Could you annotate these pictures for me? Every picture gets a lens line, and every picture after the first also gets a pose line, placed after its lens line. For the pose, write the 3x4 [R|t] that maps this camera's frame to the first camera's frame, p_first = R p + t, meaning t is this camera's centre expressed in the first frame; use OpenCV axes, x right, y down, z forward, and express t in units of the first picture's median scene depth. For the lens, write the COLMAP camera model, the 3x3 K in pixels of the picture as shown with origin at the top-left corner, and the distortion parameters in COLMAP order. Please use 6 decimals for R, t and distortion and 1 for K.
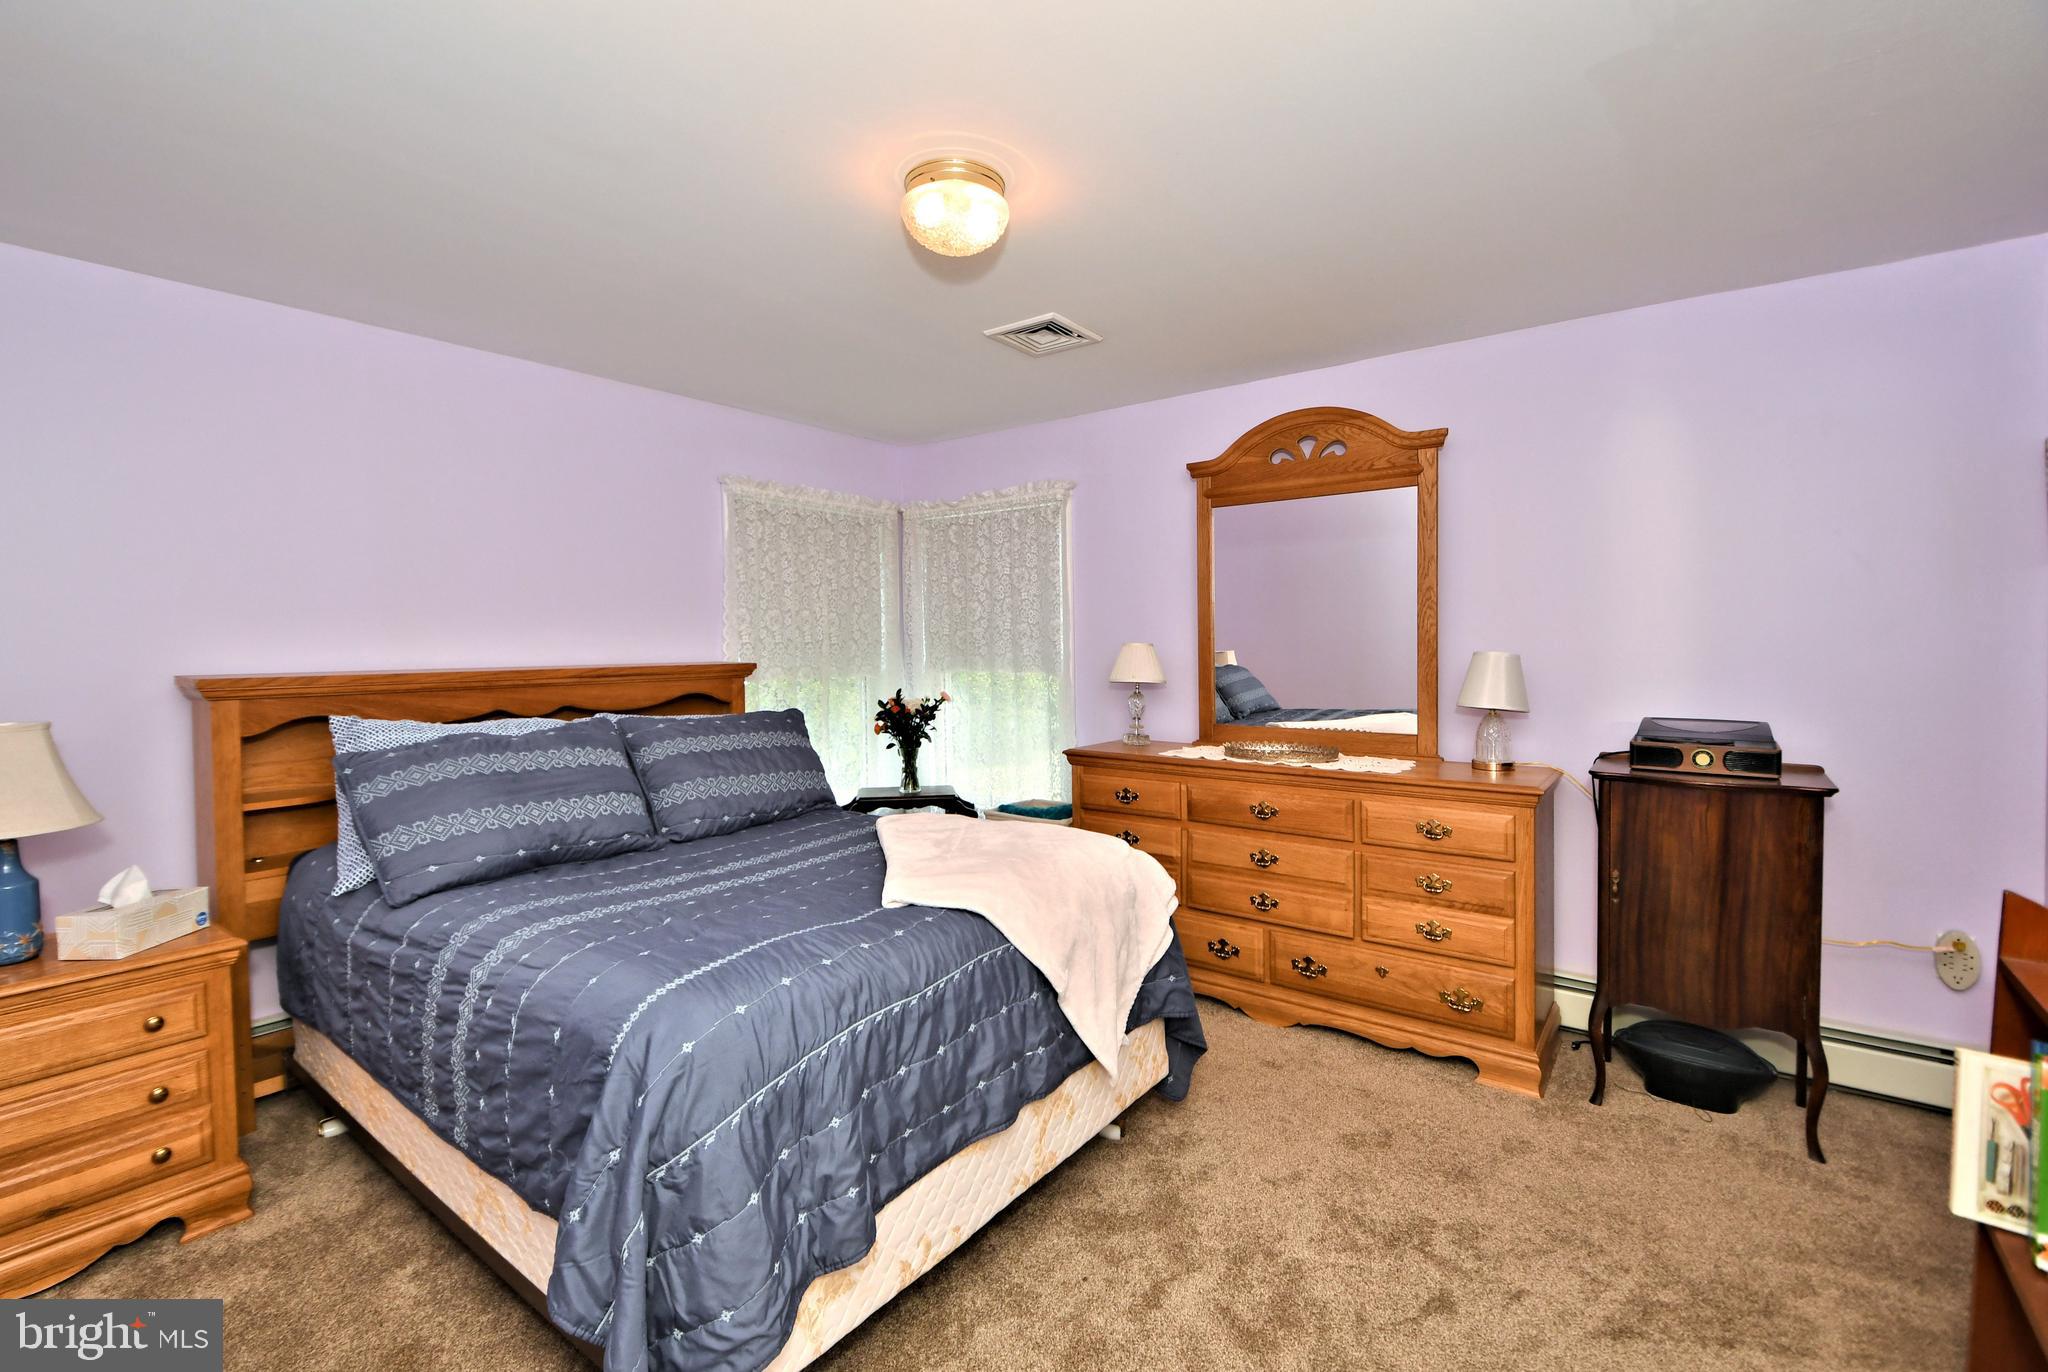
lens RADIAL K [[872.4, 0, 1024.0], [0, 872.4, 686.0], [0, 0, 1]] dist [0.000064, -0.000013]
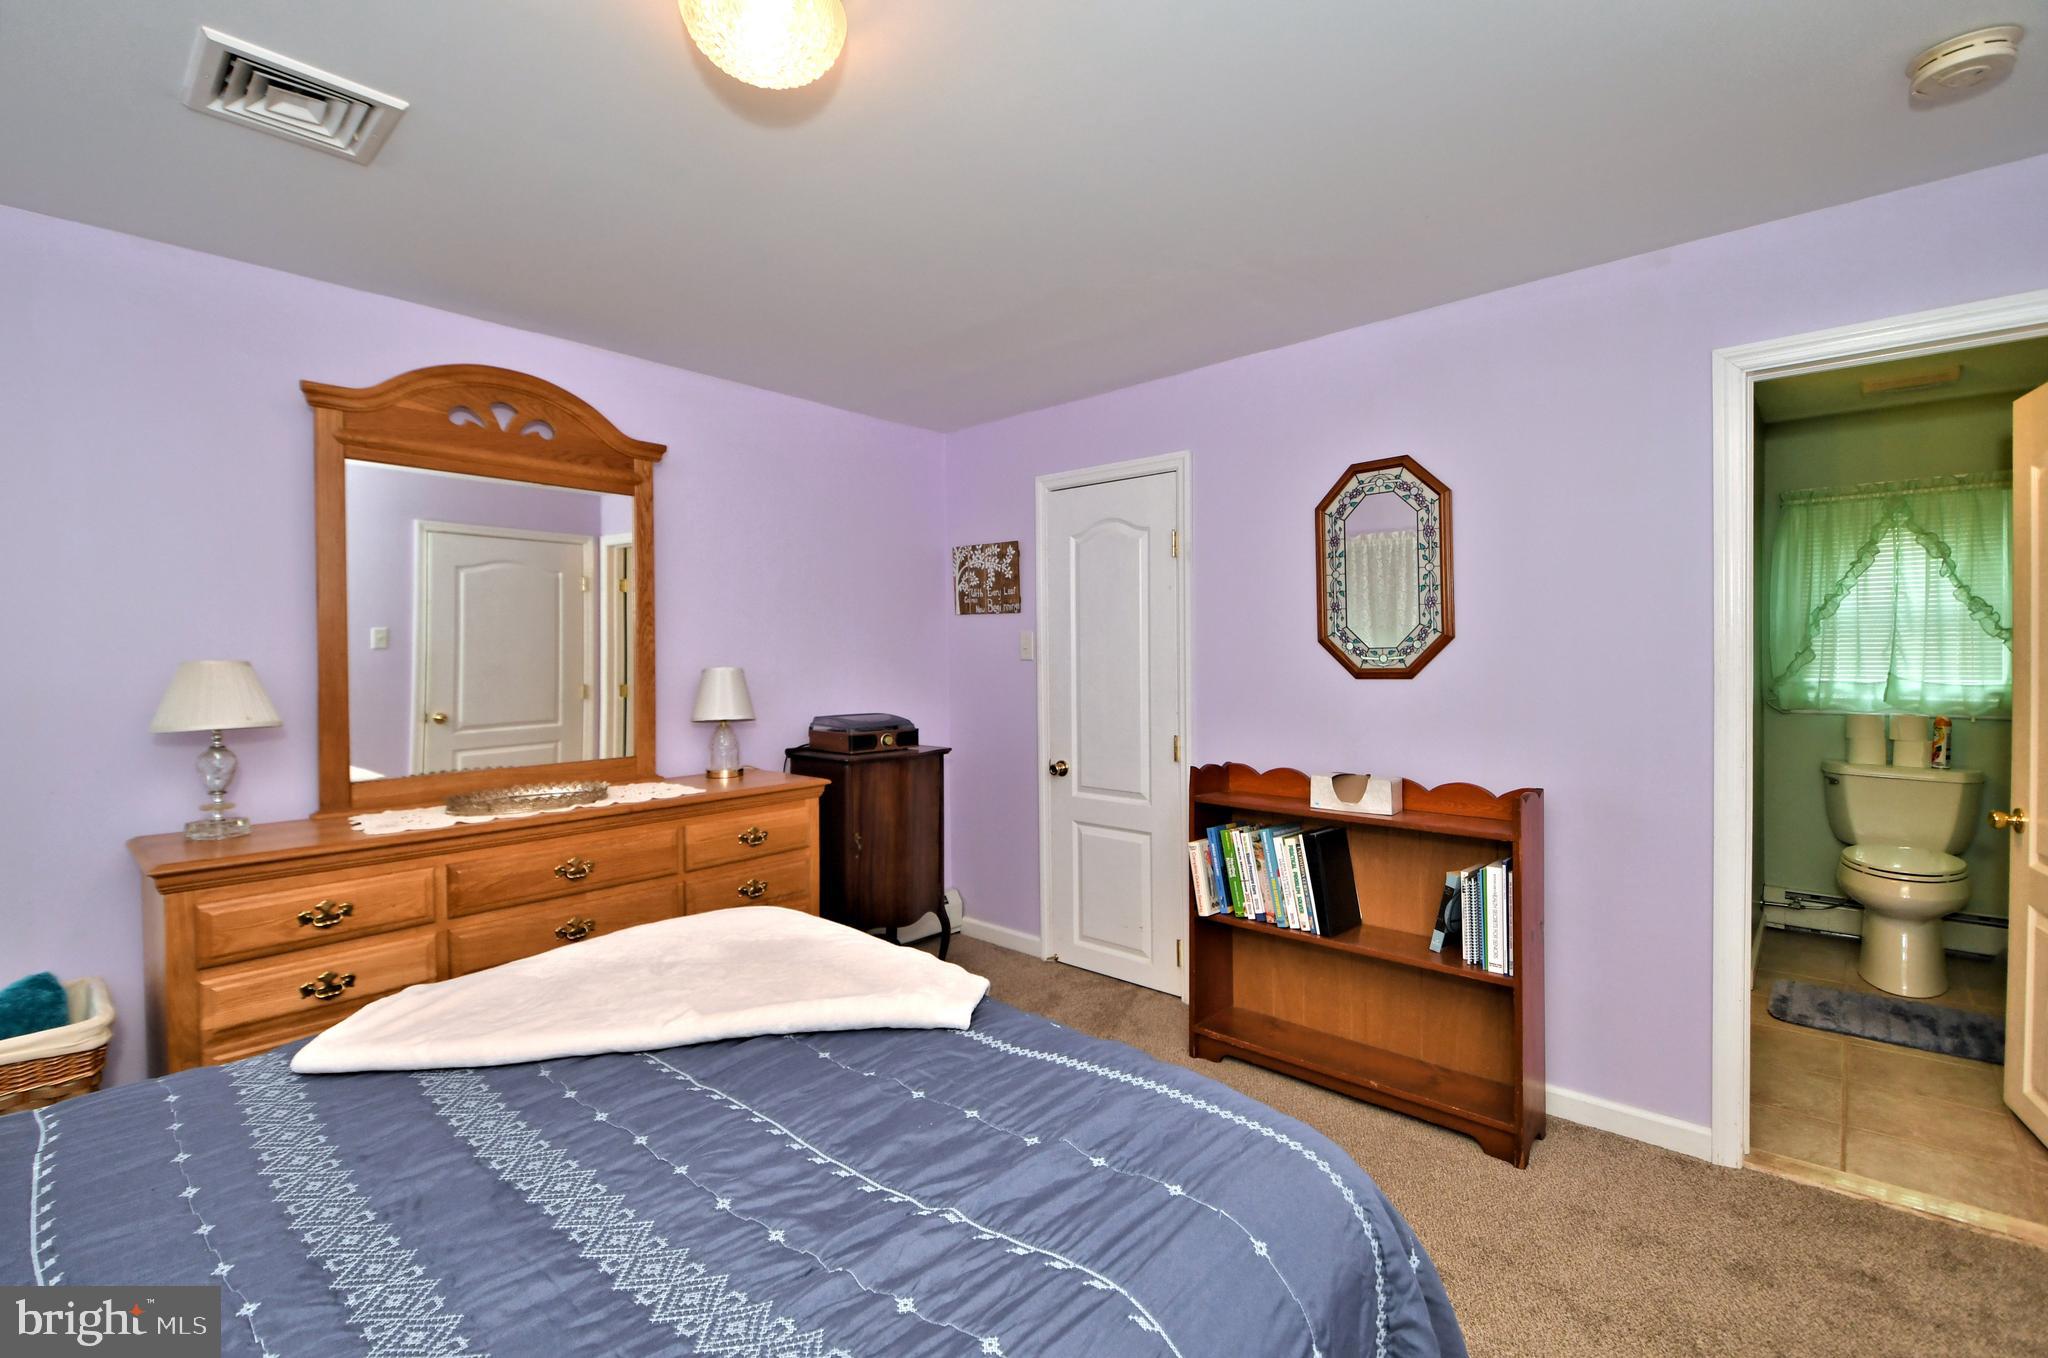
lens RADIAL K [[896.6, 0, 1013.1], [0, 896.6, 674.7], [0, 0, 1]] dist [0.017662, -0.025976]
pose [[0.081463, -0.003644, 0.996670, -0.498655], [0.072901, 0.997336, -0.002312, -0.000728], [-0.994007, 0.072847, 0.081511, 0.522021]]
